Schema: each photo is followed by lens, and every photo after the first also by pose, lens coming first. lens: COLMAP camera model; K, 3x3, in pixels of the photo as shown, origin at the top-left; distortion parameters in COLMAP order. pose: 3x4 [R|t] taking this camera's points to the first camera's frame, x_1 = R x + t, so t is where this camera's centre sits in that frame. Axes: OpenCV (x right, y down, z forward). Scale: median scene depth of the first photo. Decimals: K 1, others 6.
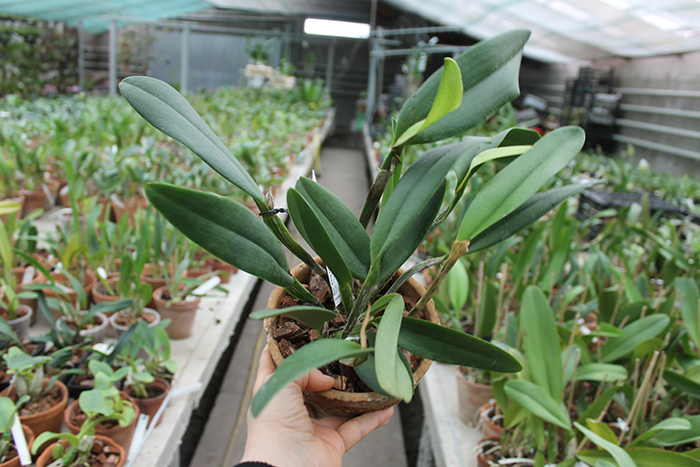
lens RADIAL K [[569.9, 0, 346.2], [0, 569.9, 243.9], [0, 0, 1]] dist [-0.152830, 0.114091]
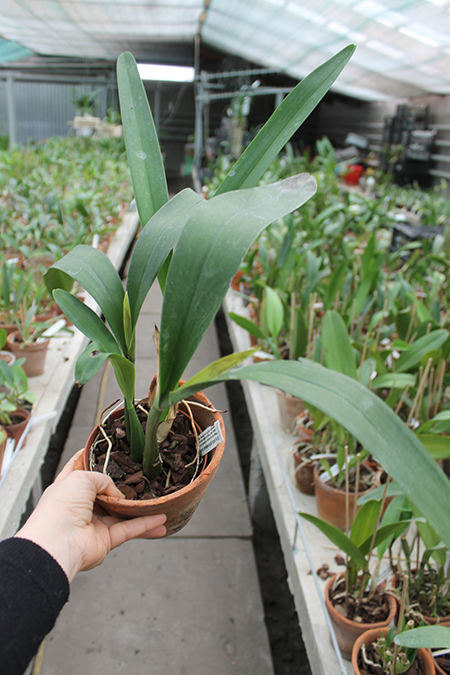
lens RADIAL K [[549.6, 0, 225.0], [0, 549.6, 337.5], [0, 0, 1]] dist [-0.152830, 0.114091]
pose [[0.995751, -0.059187, 0.070547, 0.004374], [0.052092, 0.993775, 0.098481, 0.001122], [-0.075937, -0.094388, 0.992635, -0.029231]]
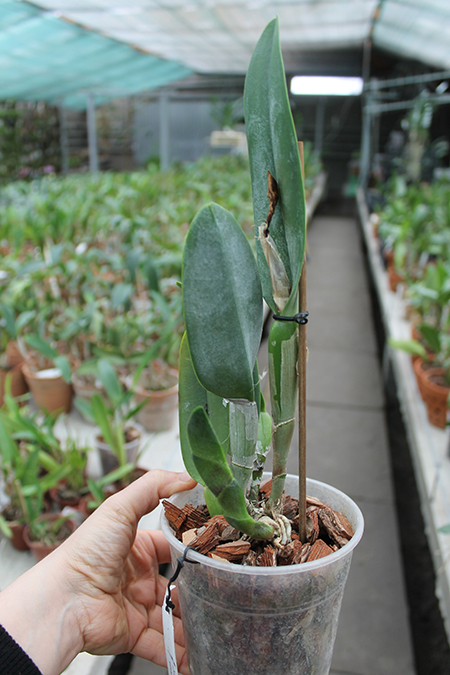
lens RADIAL K [[549.6, 0, 225.0], [0, 549.6, 337.5], [0, 0, 1]] dist [-0.152830, 0.114091]
pose [[0.978486, -0.003583, -0.206280, 0.000518], [0.016460, 0.998018, 0.060744, -0.072262], [0.205654, -0.062832, 0.976606, 0.226293]]
